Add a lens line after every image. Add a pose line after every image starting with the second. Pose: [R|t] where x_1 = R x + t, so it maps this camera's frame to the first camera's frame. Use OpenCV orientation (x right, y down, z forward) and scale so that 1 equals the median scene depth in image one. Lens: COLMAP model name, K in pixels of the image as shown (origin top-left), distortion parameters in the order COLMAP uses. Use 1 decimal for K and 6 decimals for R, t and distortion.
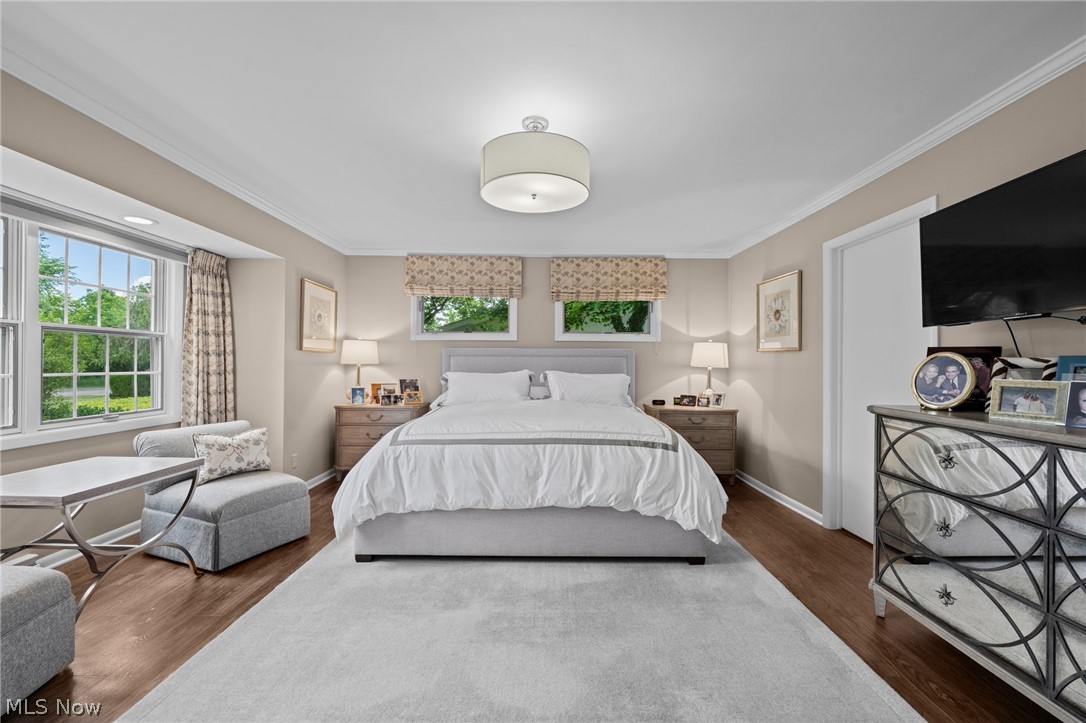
lens RADIAL K [[439.5, 0, 546.4], [0, 439.5, 360.5], [0, 0, 1]] dist [0.000321, 0.000107]
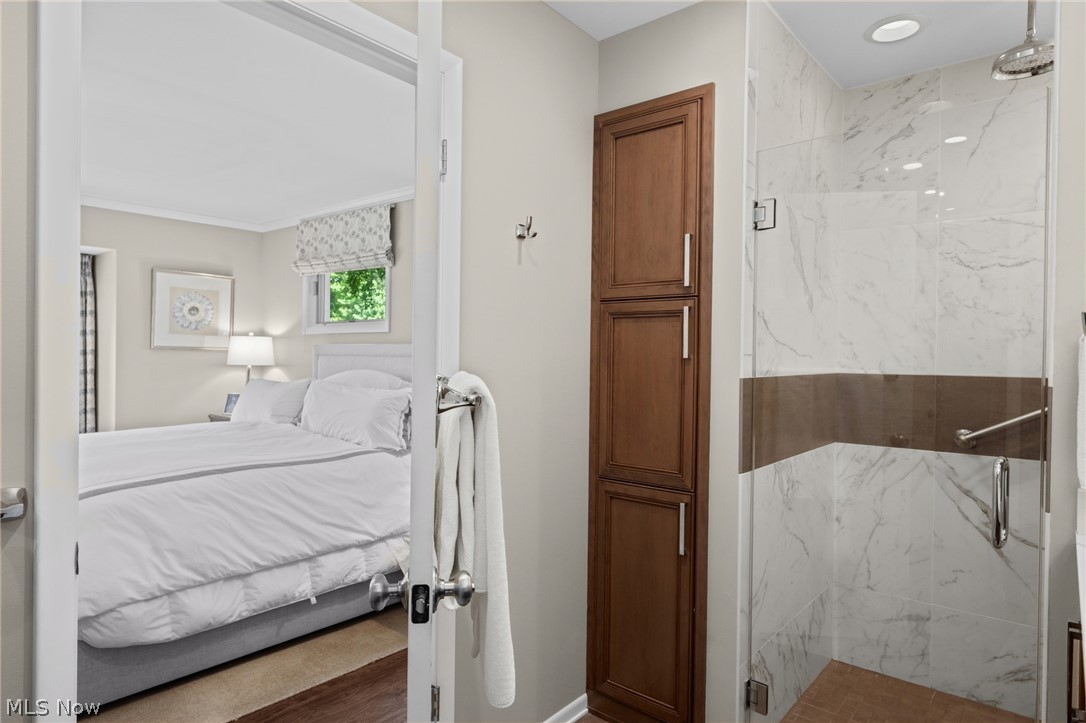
lens RADIAL K [[642.3, 0, 542.2], [0, 642.3, 362.7], [0, 0, 1]] dist [0.004255, 0.000470]
pose [[0.770810, 0.010170, -0.636984, 1.005179], [-0.001586, 0.999900, 0.014044, -0.018188], [0.637063, -0.009815, 0.770749, 0.564573]]
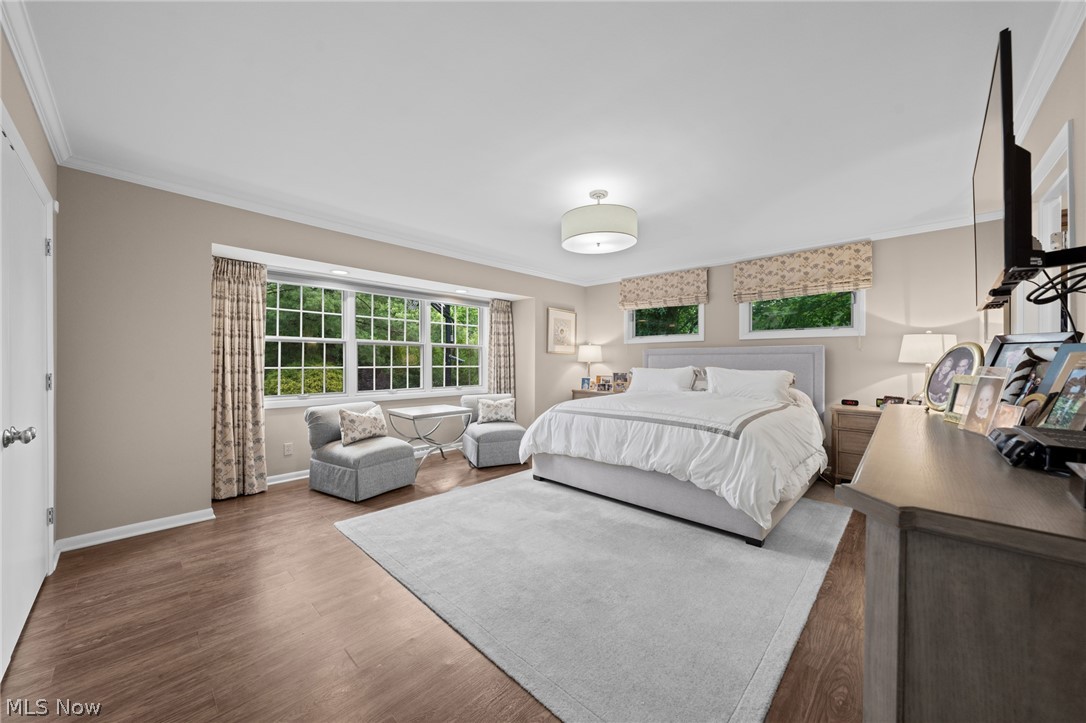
lens RADIAL K [[388.2, 0, 545.5], [0, 388.2, 363.5], [0, 0, 1]] dist [0.001142, 0.000013]
pose [[0.725152, -0.000695, -0.688588, 0.462119], [0.007348, 0.999950, 0.006728, 0.005215], [0.688550, -0.009938, 0.725121, -0.029441]]
